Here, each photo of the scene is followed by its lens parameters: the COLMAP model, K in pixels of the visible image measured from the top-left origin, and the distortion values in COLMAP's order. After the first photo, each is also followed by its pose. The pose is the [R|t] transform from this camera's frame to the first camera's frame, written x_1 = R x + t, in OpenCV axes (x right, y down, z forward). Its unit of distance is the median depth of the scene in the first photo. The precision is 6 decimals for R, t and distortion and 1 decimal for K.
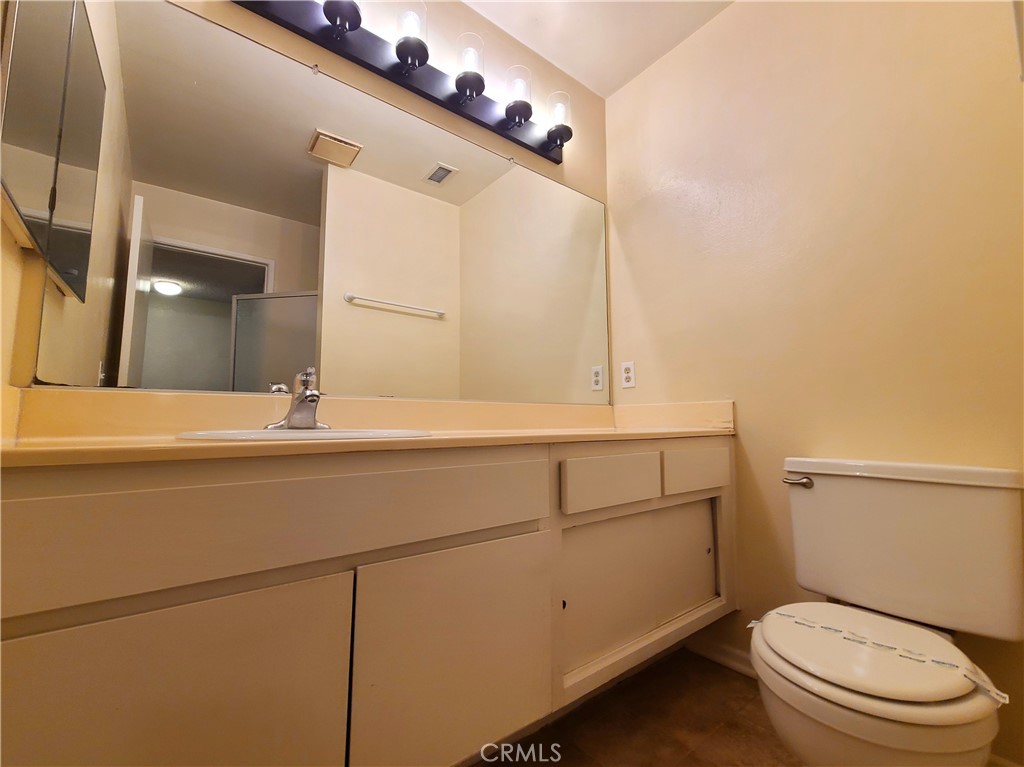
lens RADIAL K [[438.8, 0, 512.0], [0, 438.8, 383.5], [0, 0, 1]] dist [-0.024547, -0.000118]
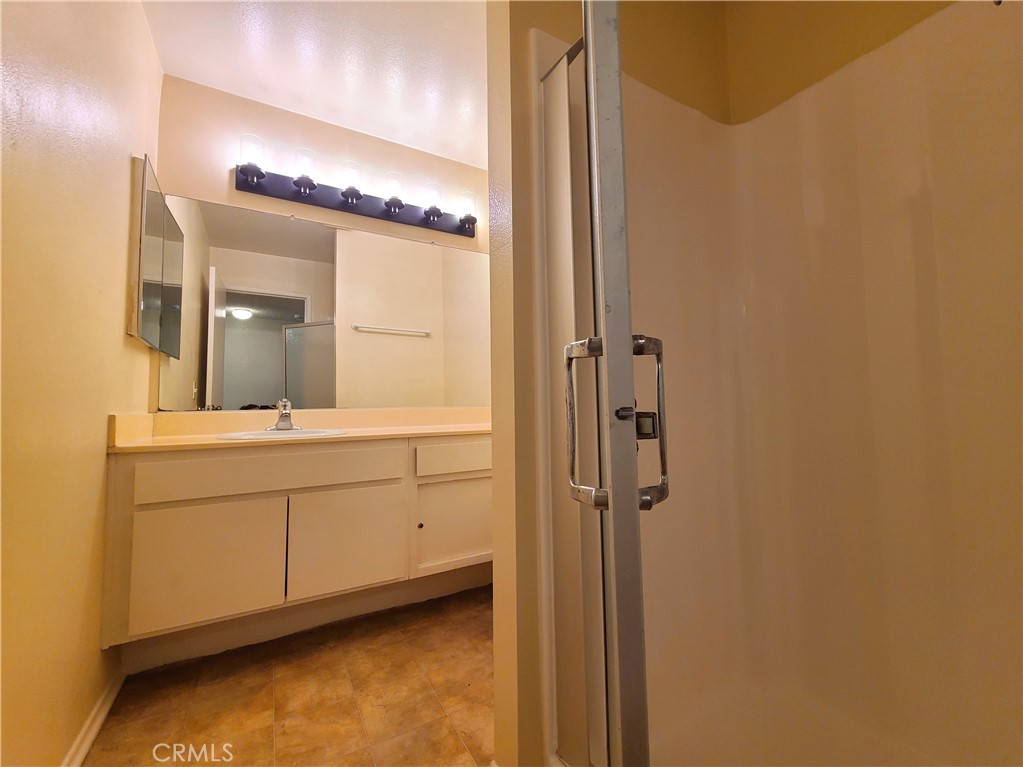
lens RADIAL K [[435.8, 0, 511.5], [0, 435.8, 383.5], [0, 0, 1]] dist [-0.009018, 0.000119]
pose [[0.989135, -0.014955, -0.146244, 0.765100], [0.020772, 0.999049, 0.038336, -0.148363], [0.145532, -0.040957, 0.988505, -0.713197]]
